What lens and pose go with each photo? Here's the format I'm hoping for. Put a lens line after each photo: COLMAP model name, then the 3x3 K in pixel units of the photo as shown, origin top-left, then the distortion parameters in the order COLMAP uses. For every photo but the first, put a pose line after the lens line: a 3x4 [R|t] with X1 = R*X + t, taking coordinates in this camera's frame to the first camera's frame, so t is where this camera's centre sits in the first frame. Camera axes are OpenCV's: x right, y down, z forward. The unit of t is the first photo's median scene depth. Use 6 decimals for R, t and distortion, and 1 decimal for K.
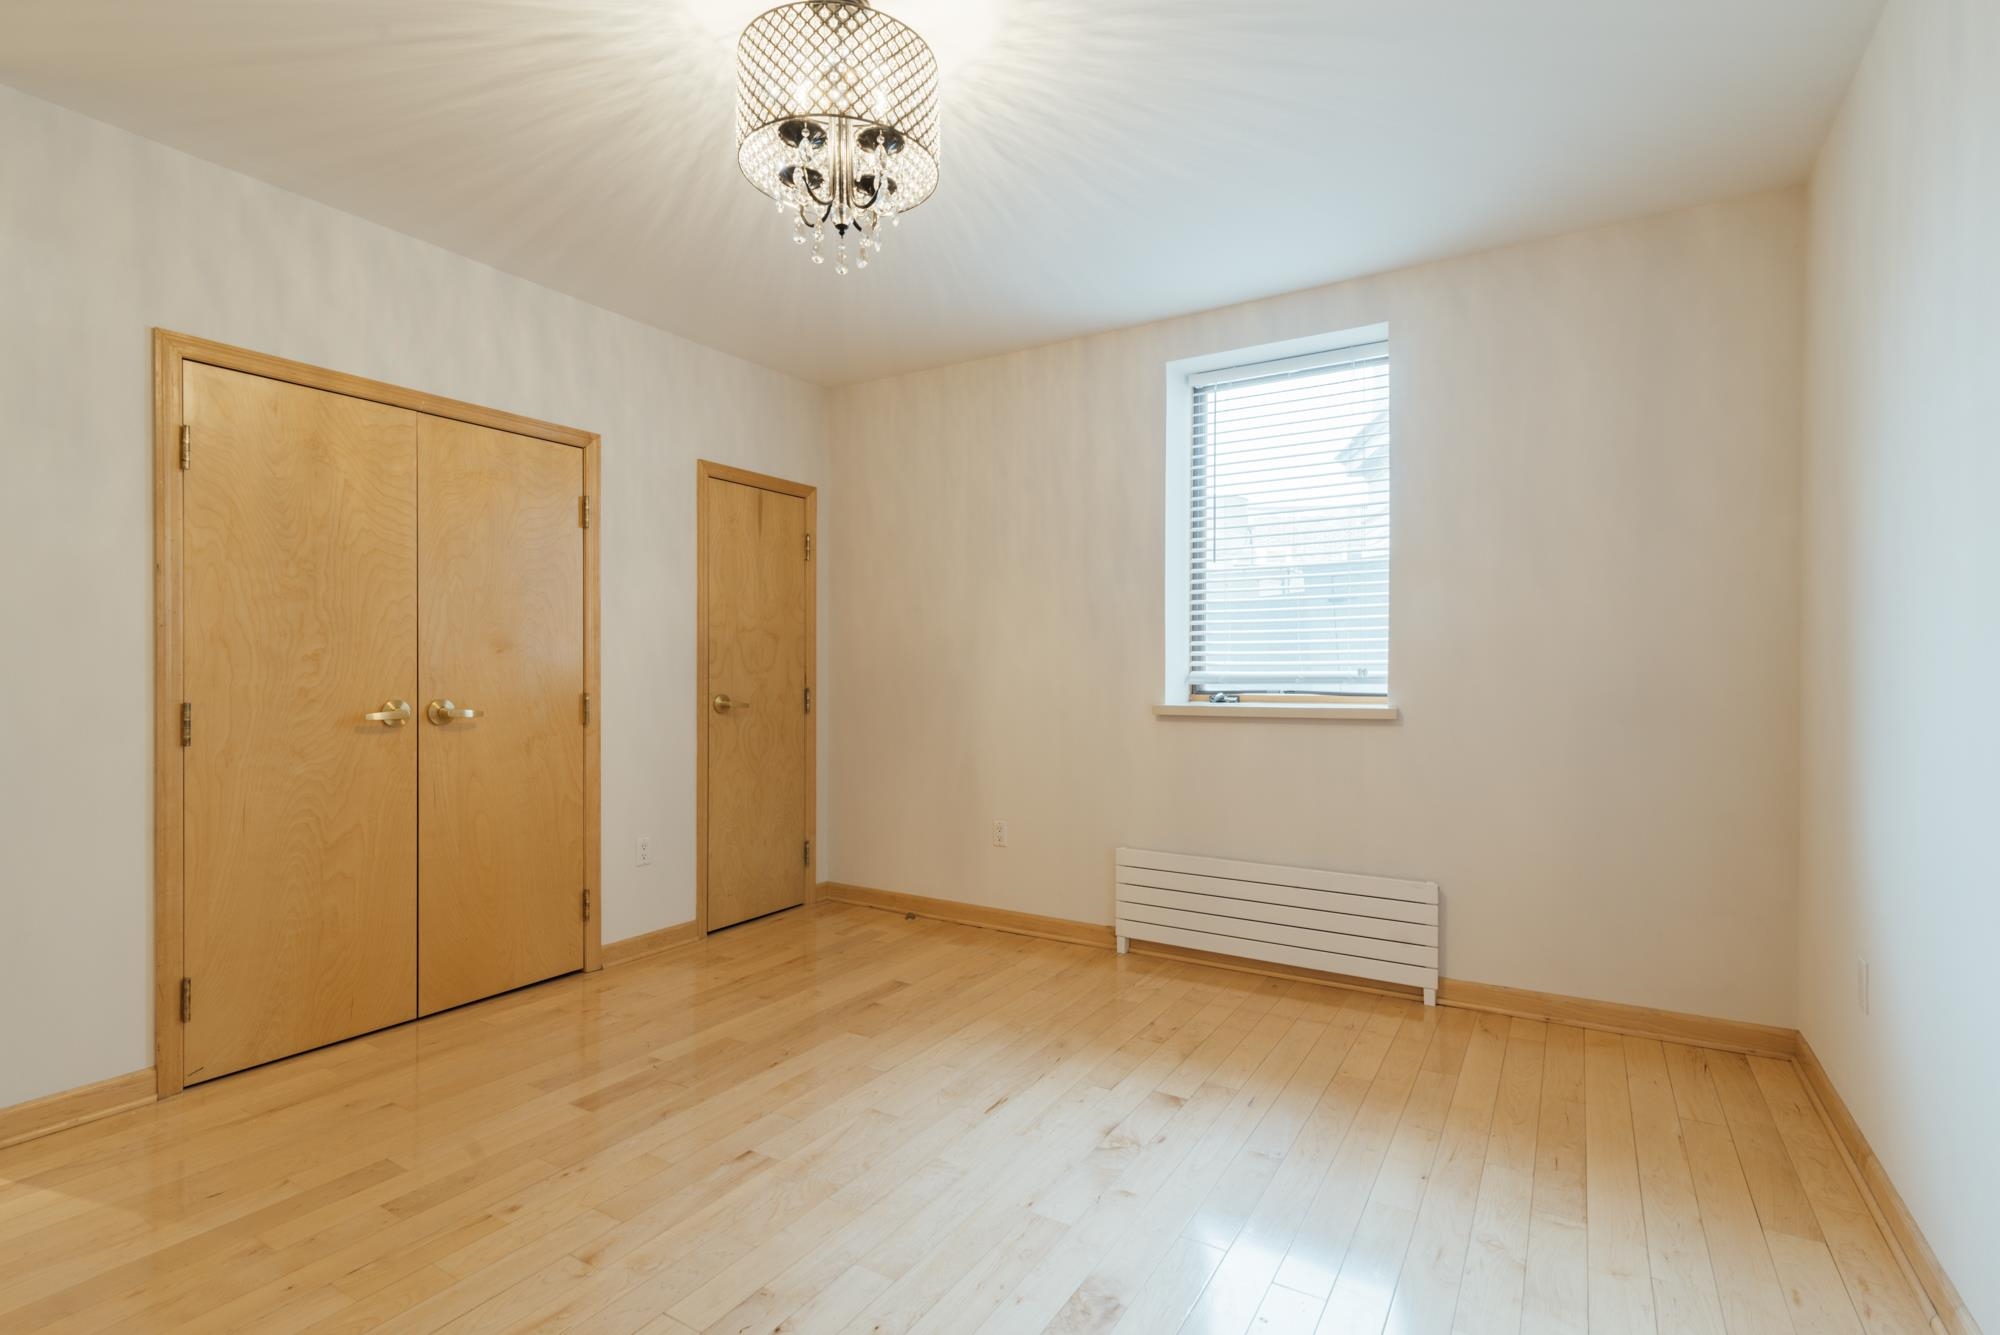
lens RADIAL K [[944.3, 0, 996.8], [0, 944.3, 675.4], [0, 0, 1]] dist [0.001932, -0.001230]
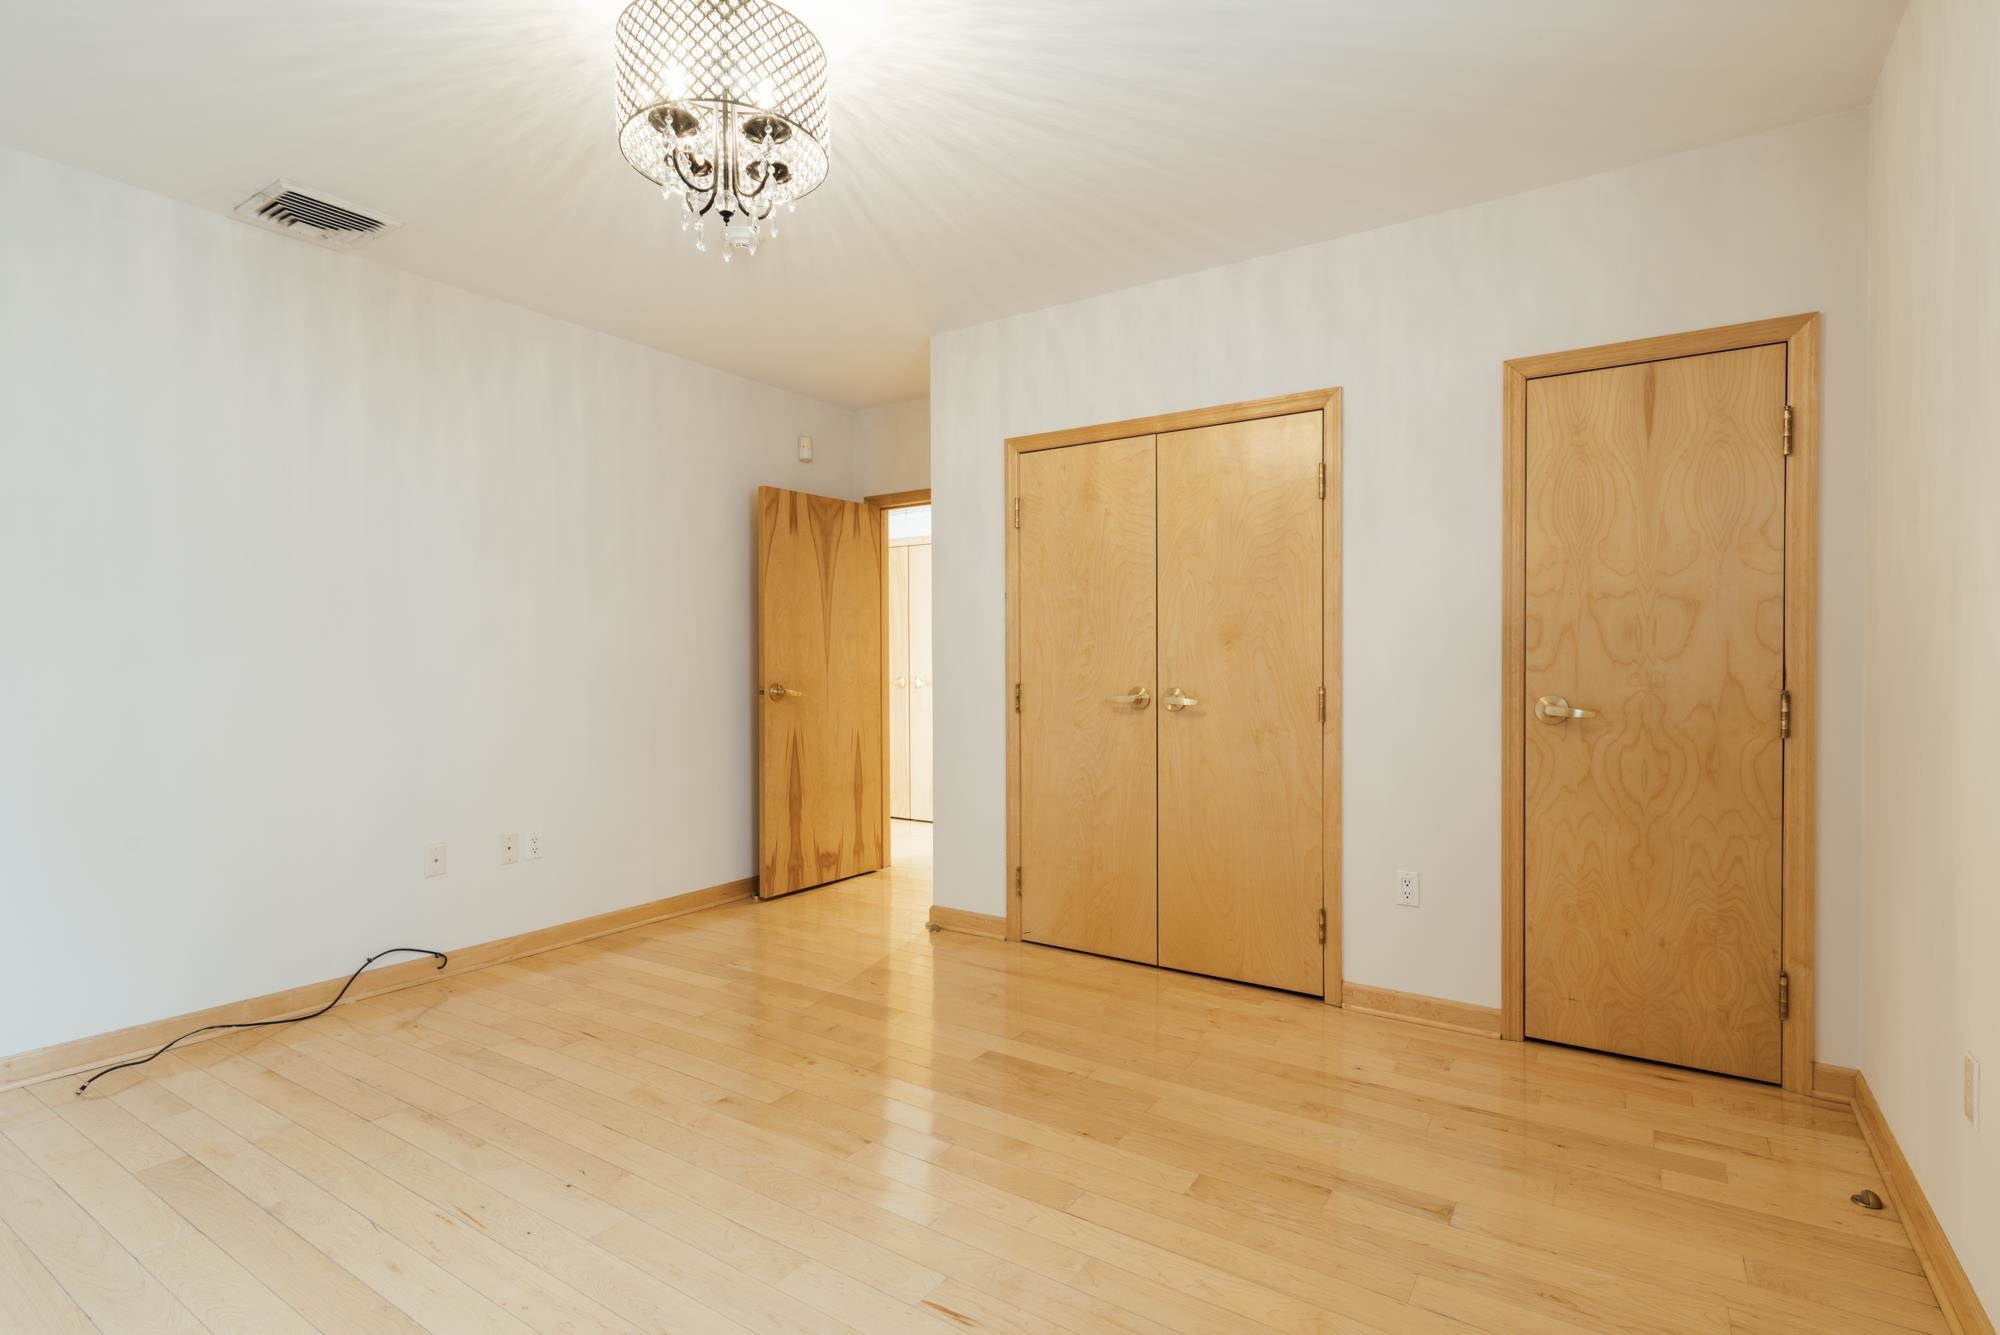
lens RADIAL K [[961.1, 0, 1019.5], [0, 961.1, 670.2], [0, 0, 1]] dist [0.003793, -0.001259]
pose [[-0.026130, 0.013077, -0.999573, 0.518917], [-0.000026, 0.999914, 0.013082, -0.009318], [0.999659, 0.000368, -0.026128, 0.815805]]
